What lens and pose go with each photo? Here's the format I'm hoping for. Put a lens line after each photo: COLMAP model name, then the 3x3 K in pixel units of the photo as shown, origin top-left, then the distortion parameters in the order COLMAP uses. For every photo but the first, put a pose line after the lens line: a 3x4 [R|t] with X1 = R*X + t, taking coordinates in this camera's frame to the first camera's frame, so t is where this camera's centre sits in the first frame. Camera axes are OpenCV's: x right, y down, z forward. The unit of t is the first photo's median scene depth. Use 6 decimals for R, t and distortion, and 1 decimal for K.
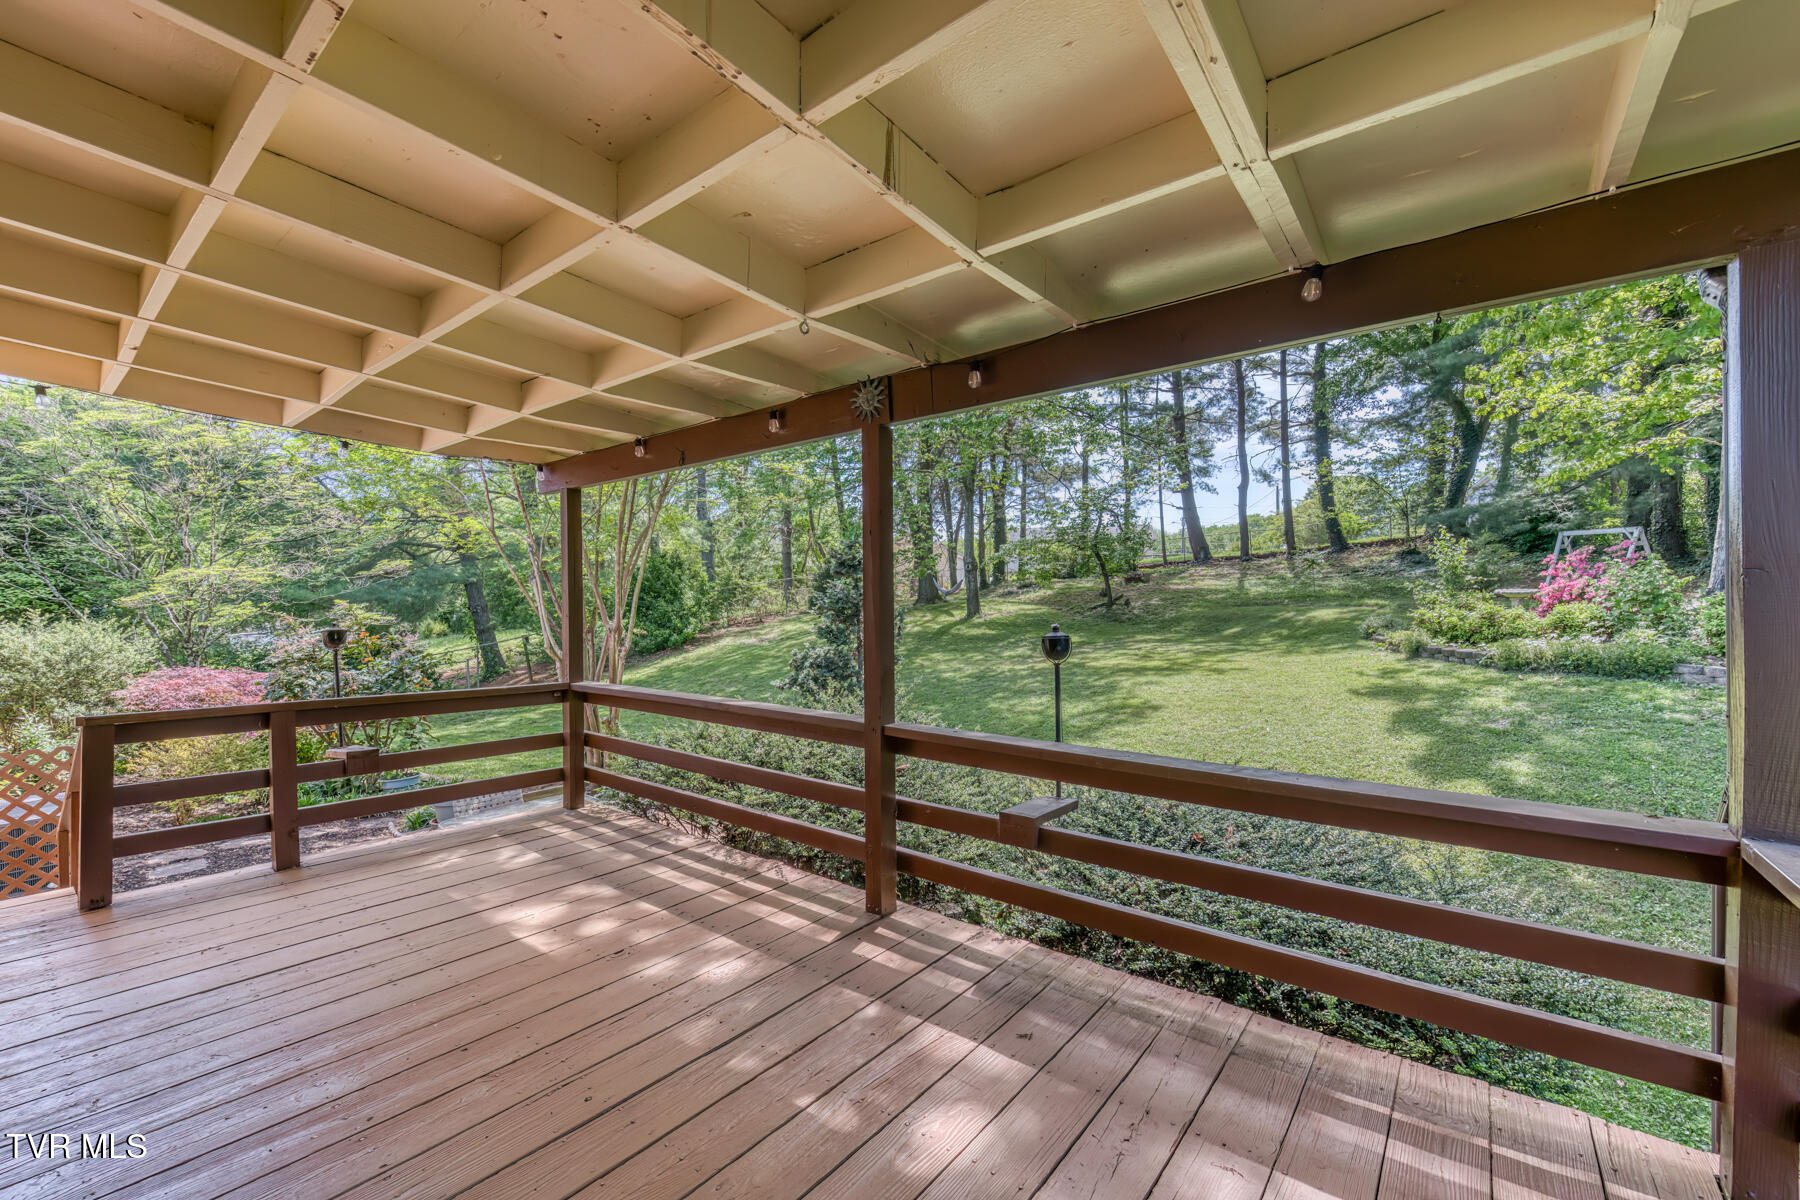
lens RADIAL K [[716.8, 0, 902.7], [0, 716.8, 606.8], [0, 0, 1]] dist [-0.002251, -0.000274]
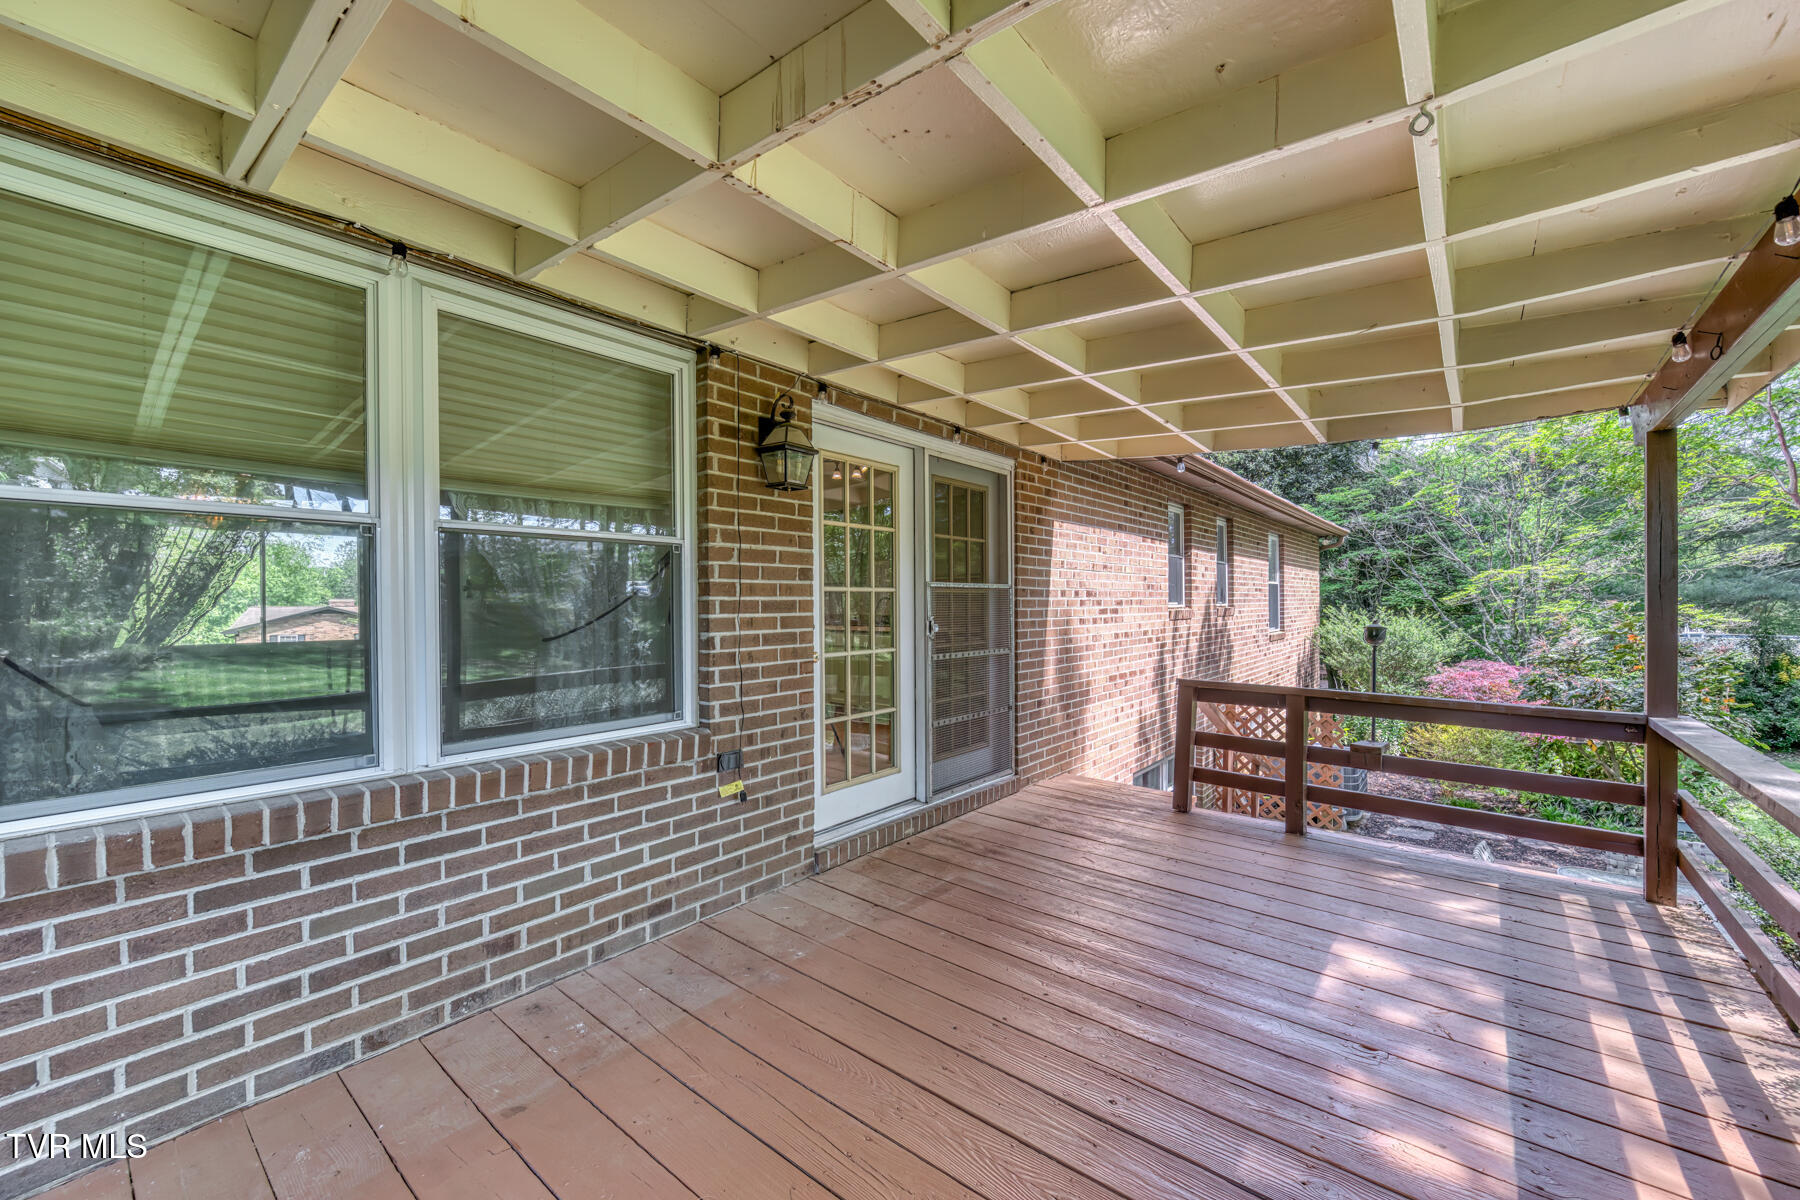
lens RADIAL K [[716.8, 0, 900.6], [0, 716.8, 600.8], [0, 0, 1]] dist [-0.002251, -0.000274]
pose [[-0.018354, -0.008163, -0.999798, 0.280830], [0.000897, 0.999966, -0.008180, 0.001721], [0.999831, -0.001047, -0.018347, 0.360677]]
